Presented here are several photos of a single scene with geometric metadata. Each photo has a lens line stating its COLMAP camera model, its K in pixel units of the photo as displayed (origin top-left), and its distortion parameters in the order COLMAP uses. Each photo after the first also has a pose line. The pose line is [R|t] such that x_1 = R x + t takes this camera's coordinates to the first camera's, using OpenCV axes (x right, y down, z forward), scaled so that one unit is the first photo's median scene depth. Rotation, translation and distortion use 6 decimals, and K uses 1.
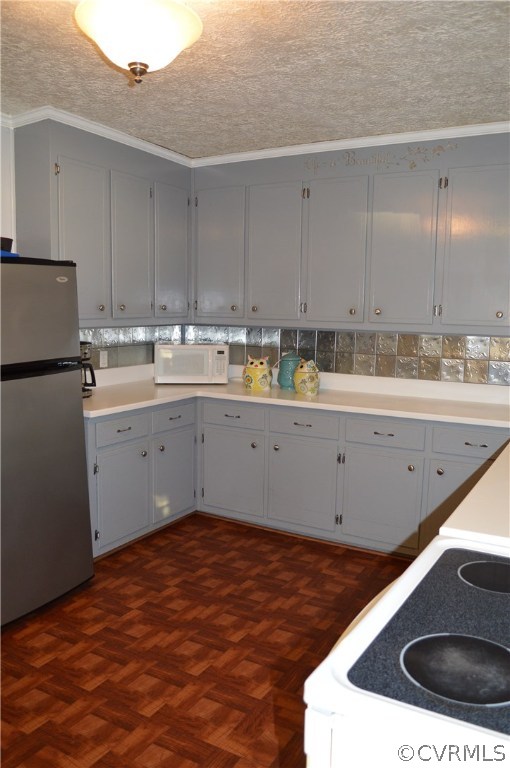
lens RADIAL K [[609.6, 0, 259.1], [0, 609.6, 385.4], [0, 0, 1]] dist [-0.081528, 0.015556]
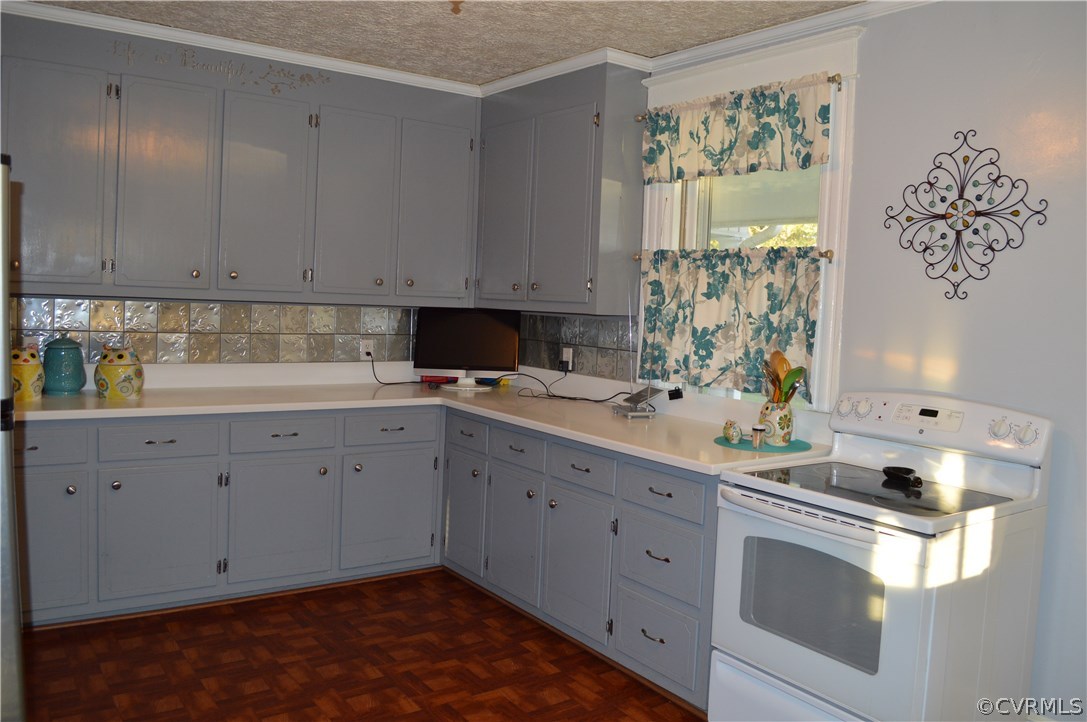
lens RADIAL K [[862.8, 0, 553.0], [0, 862.8, 338.5], [0, 0, 1]] dist [-0.081528, 0.015556]
pose [[0.421746, -0.048127, 0.905436, -0.627449], [0.071841, 0.997225, 0.019543, -0.039176], [-0.903863, 0.056805, 0.424033, 0.223730]]
